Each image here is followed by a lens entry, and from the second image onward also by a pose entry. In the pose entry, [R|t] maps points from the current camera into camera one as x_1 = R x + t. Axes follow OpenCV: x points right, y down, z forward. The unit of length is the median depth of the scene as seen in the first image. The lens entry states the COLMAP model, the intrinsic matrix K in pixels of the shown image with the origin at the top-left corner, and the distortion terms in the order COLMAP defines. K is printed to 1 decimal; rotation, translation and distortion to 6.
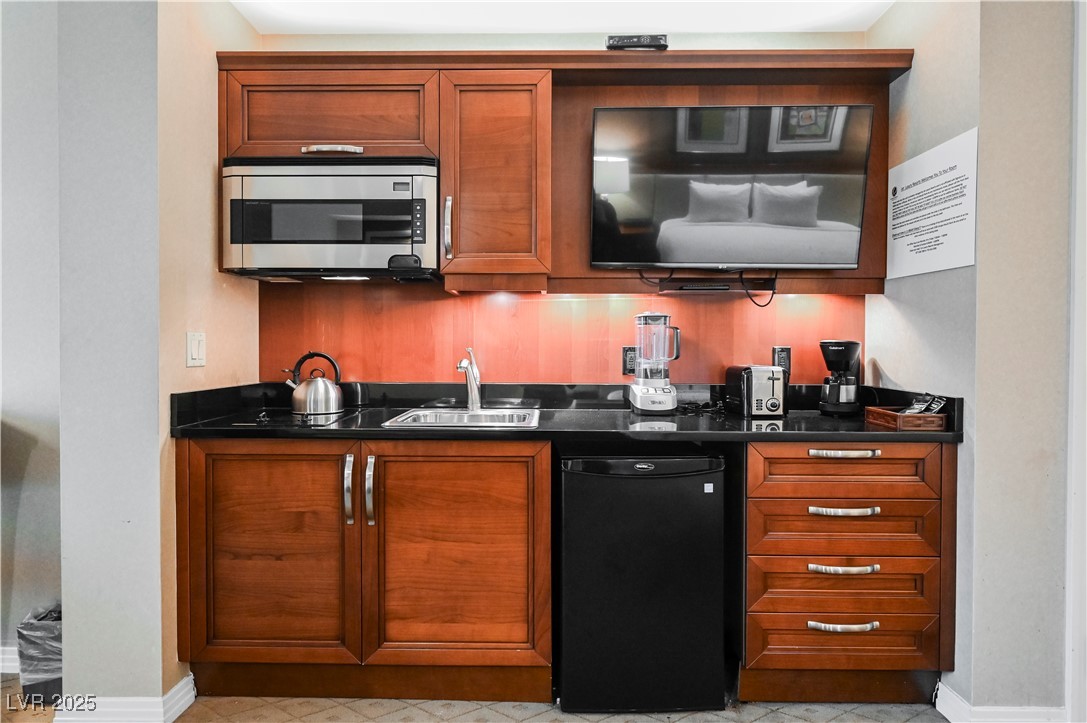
lens RADIAL K [[672.8, 0, 543.5], [0, 672.8, 361.5], [0, 0, 1]] dist [-0.003103, 0.000773]
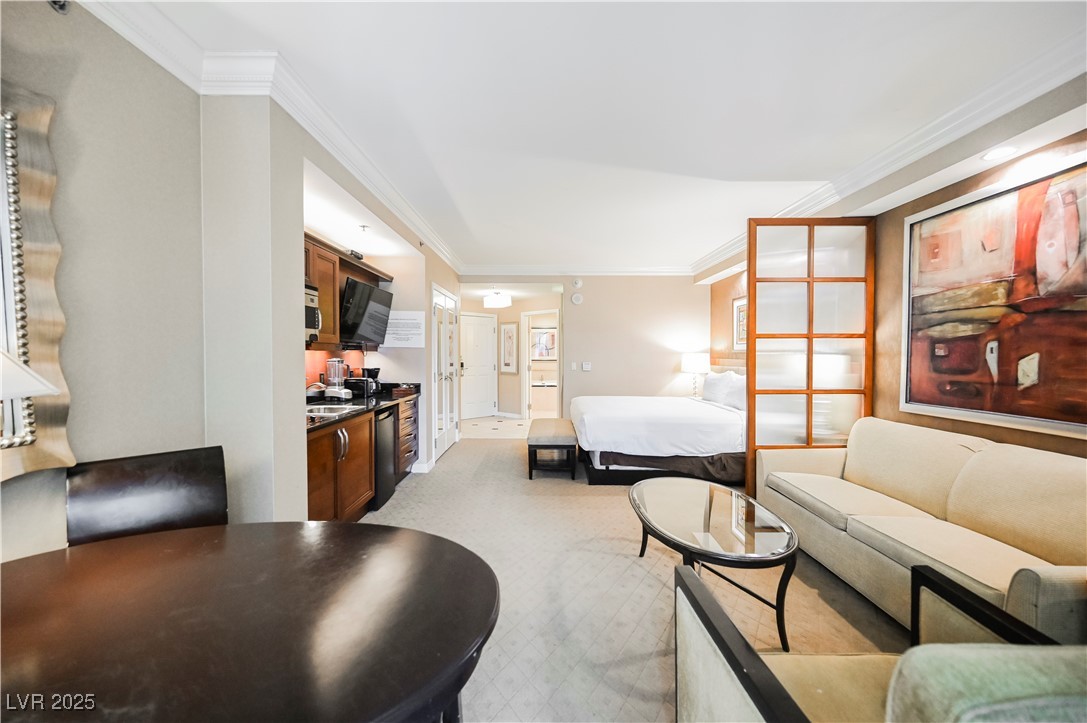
lens RADIAL K [[433.2, 0, 543.5], [0, 433.2, 361.5], [0, 0, 1]] dist [-0.002256, 0.000035]
pose [[-0.020328, -0.021672, 0.999558, -1.584465], [0.011860, 0.999689, 0.021916, -0.098284], [-0.999723, 0.012300, -0.020065, 0.333800]]
